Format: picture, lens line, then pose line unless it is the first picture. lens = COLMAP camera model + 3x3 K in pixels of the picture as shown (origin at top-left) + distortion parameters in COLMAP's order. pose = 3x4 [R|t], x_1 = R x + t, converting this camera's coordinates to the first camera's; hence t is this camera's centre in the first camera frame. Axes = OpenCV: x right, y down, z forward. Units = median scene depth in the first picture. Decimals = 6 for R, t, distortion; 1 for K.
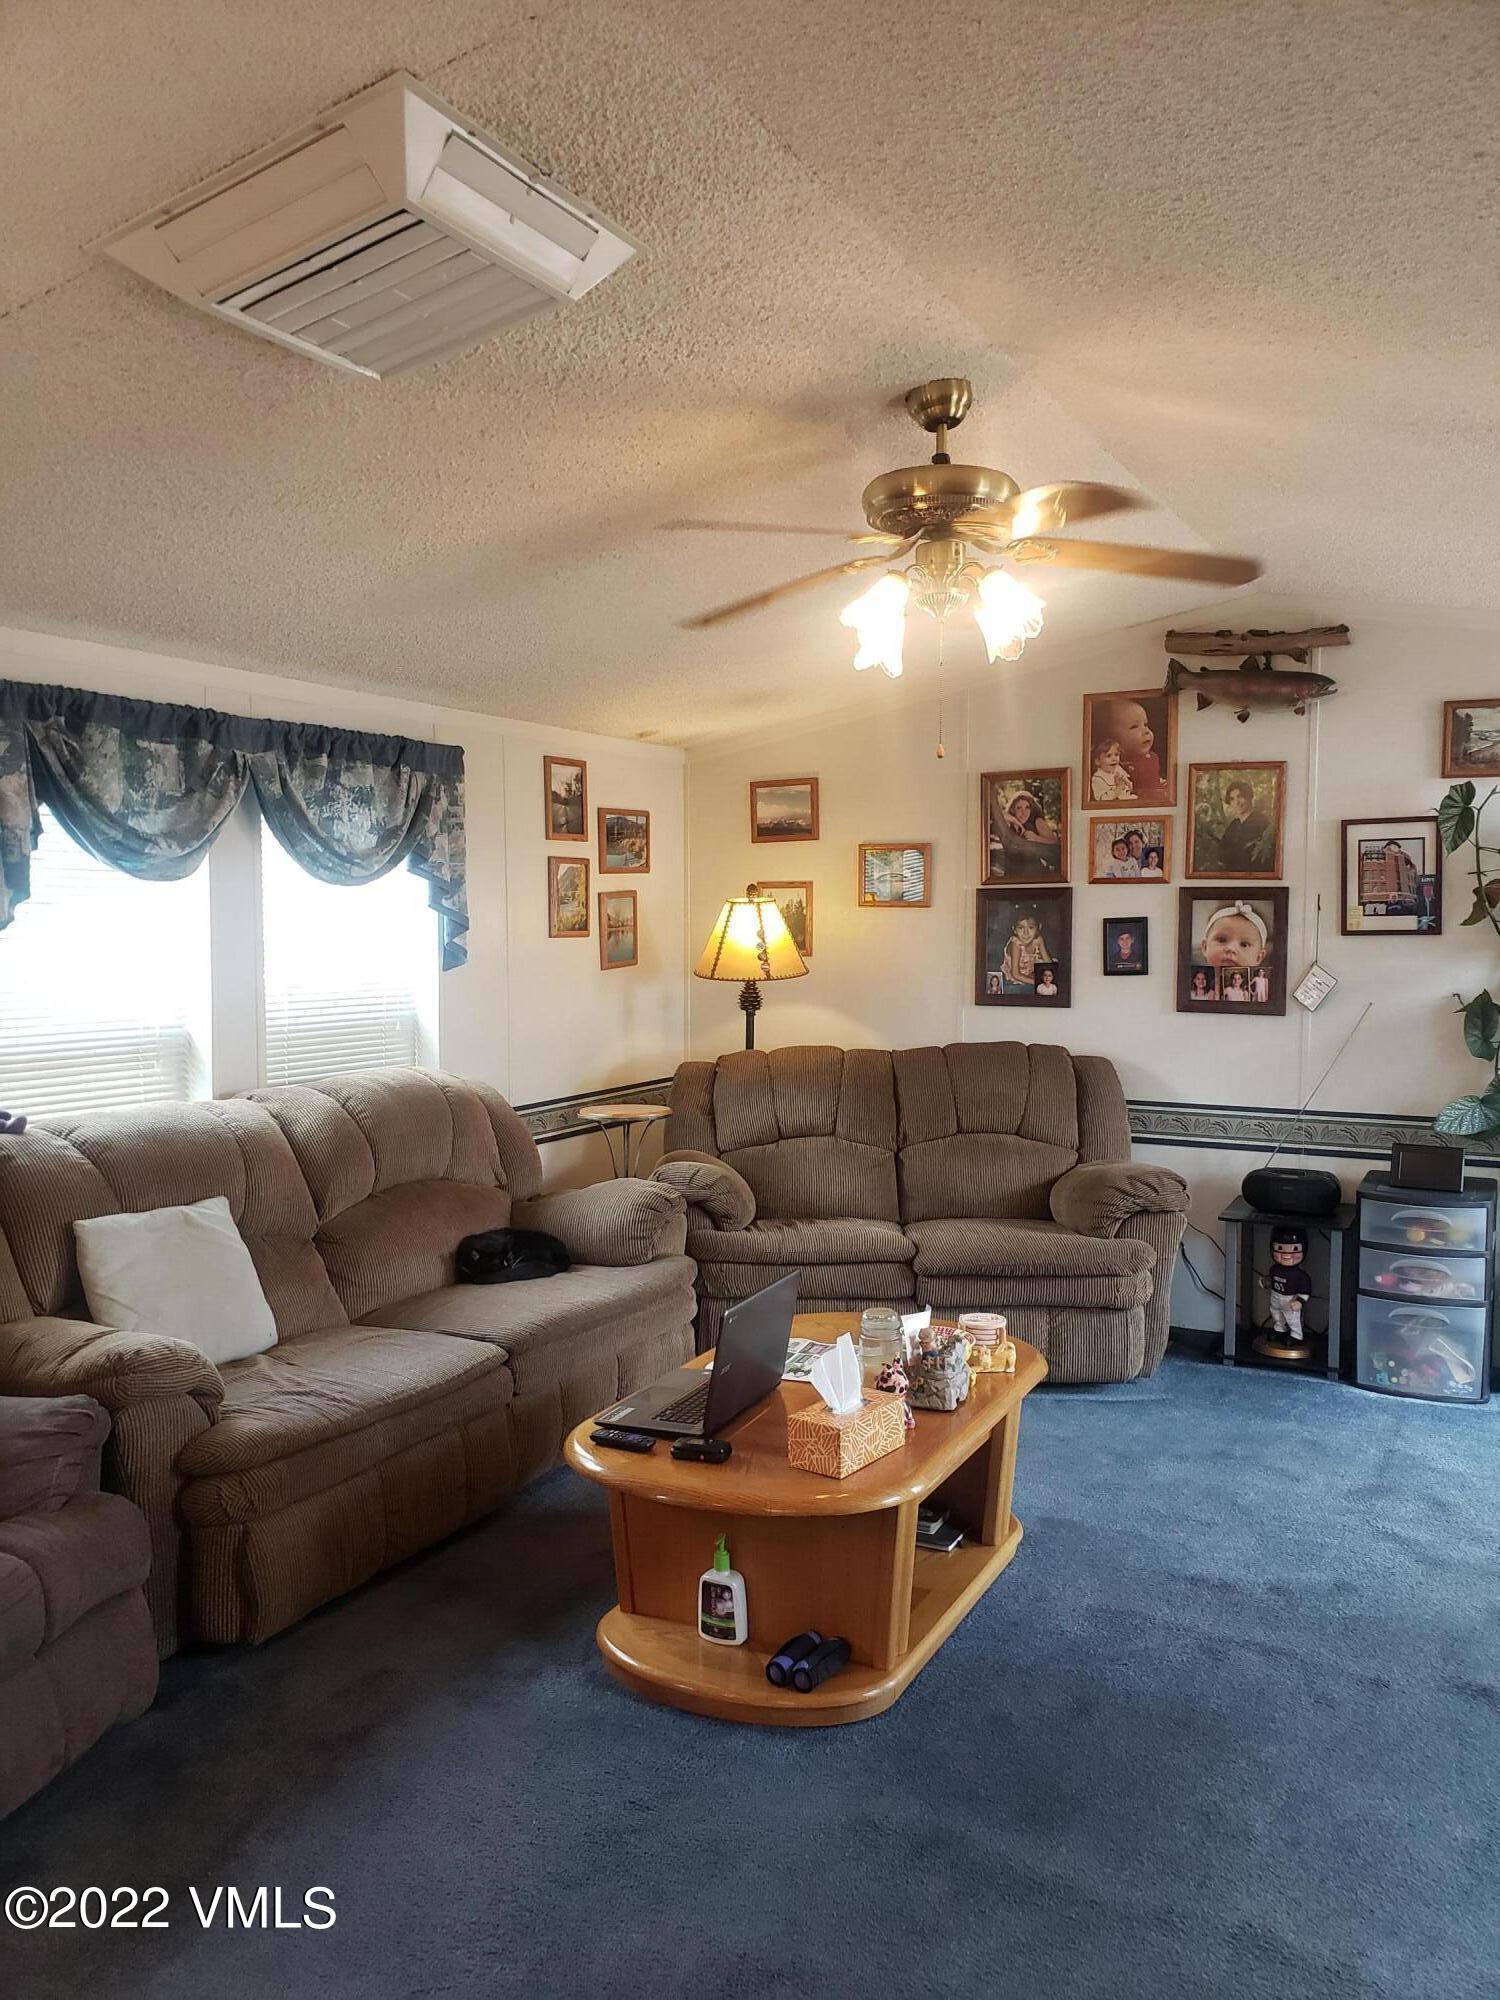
lens RADIAL K [[1531.0, 0, 750.0], [0, 1531.0, 1000.0], [0, 0, 1]] dist [0.002916, -0.072349]
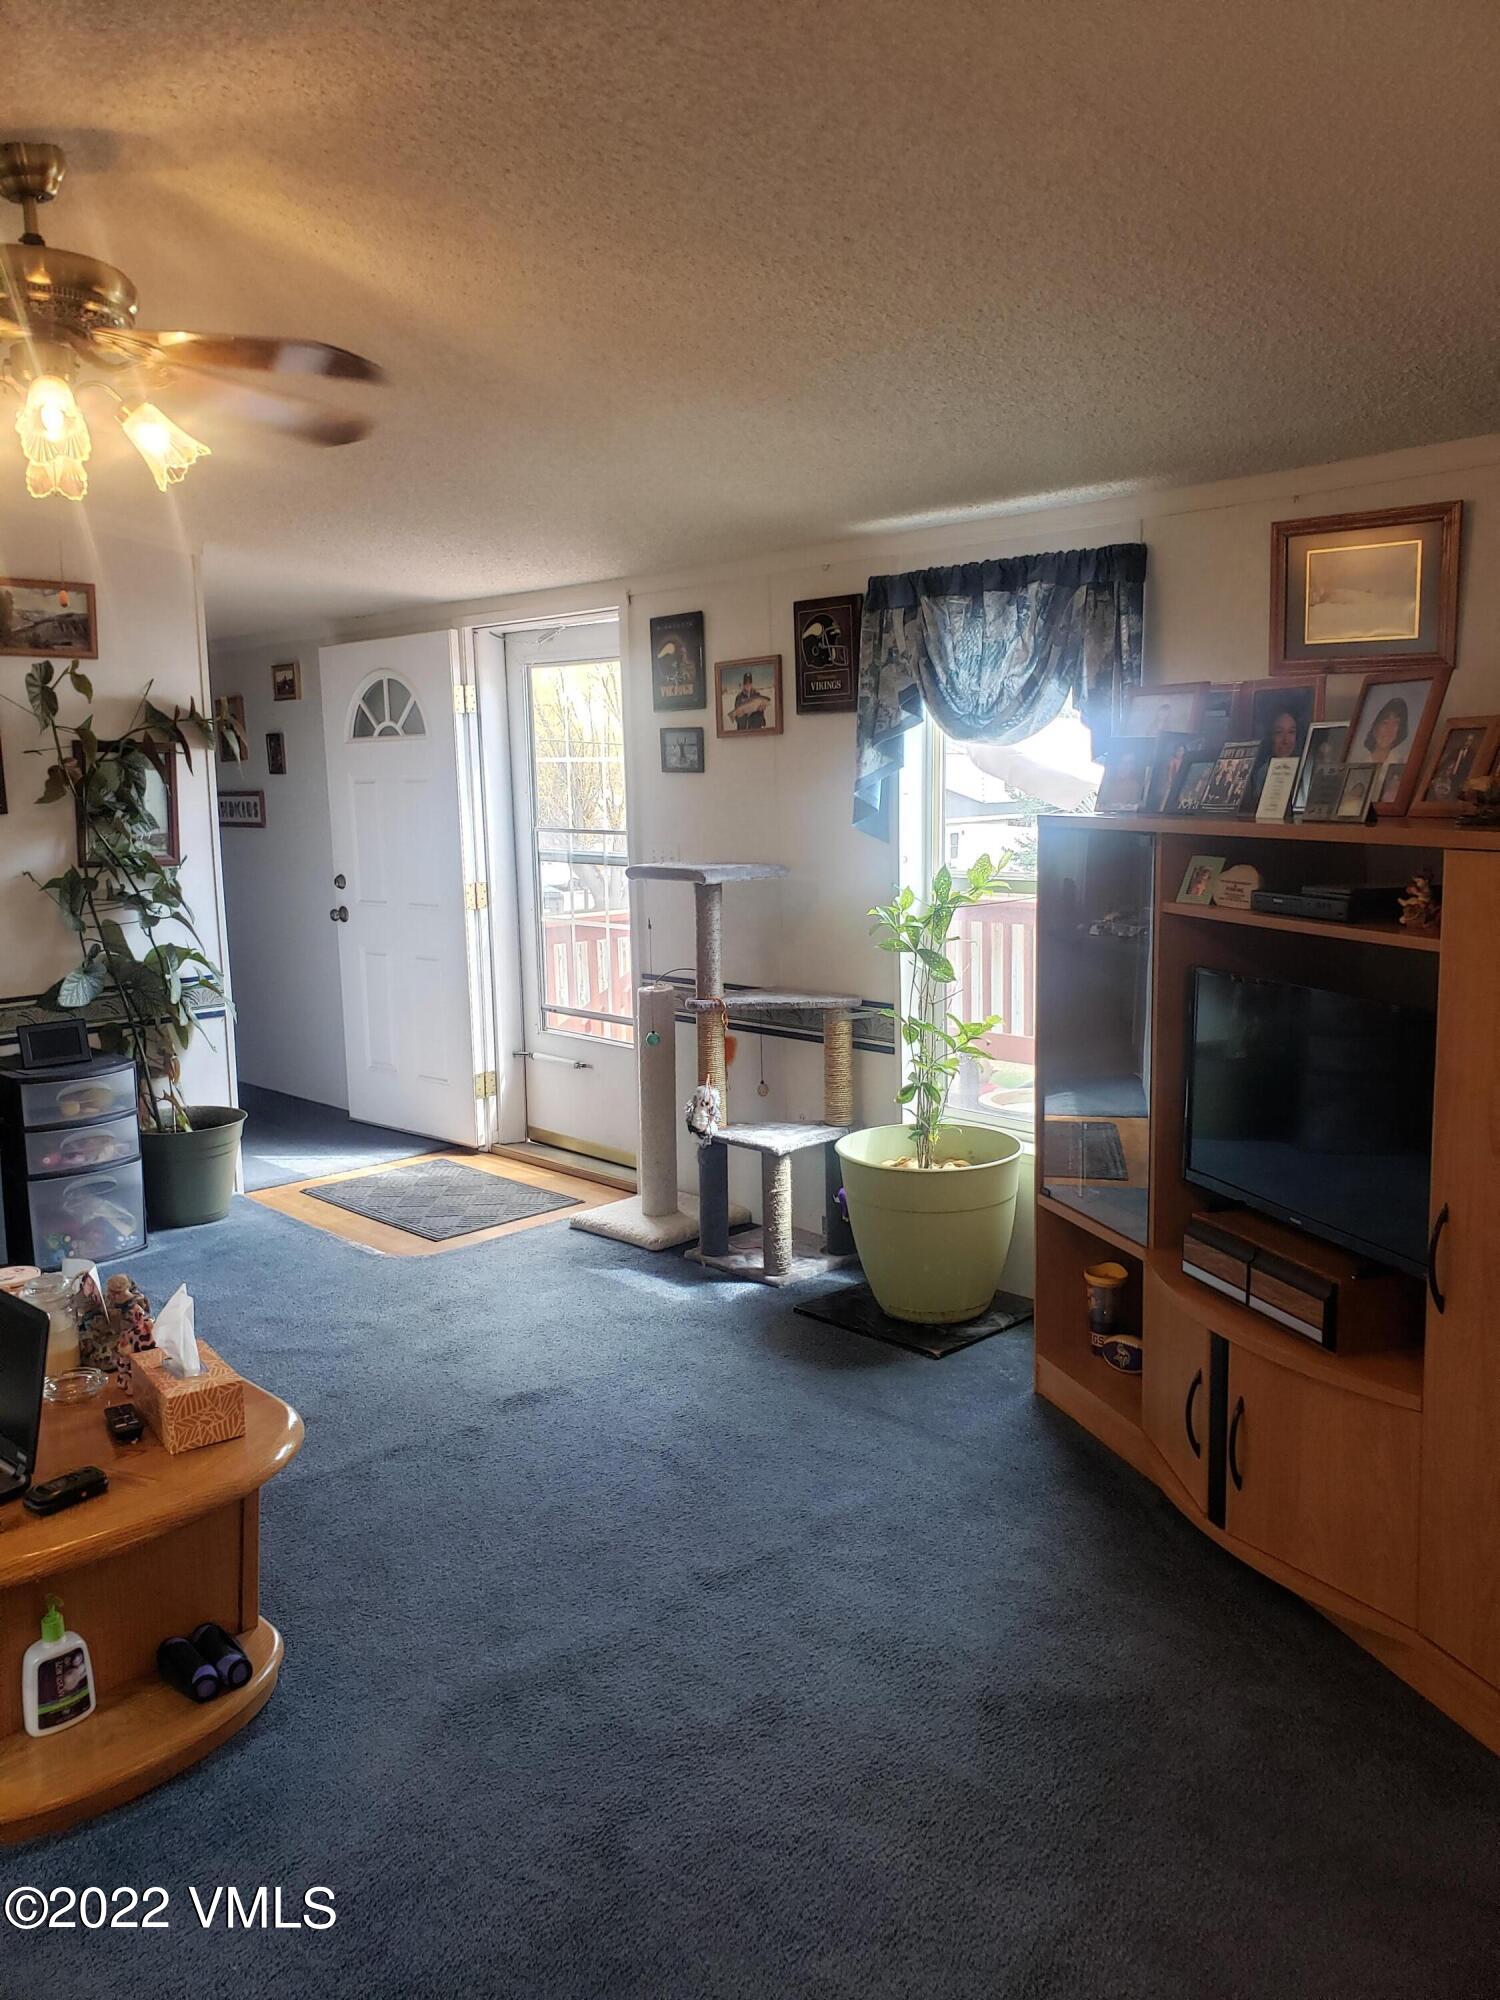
lens RADIAL K [[1531.0, 0, 750.0], [0, 1531.0, 1000.0], [0, 0, 1]] dist [0.002916, -0.072349]
pose [[0.262221, -0.144403, 0.954142, -0.411431], [0.071542, 0.988929, 0.130006, -0.018583], [-0.962352, 0.034171, 0.269649, 0.287821]]
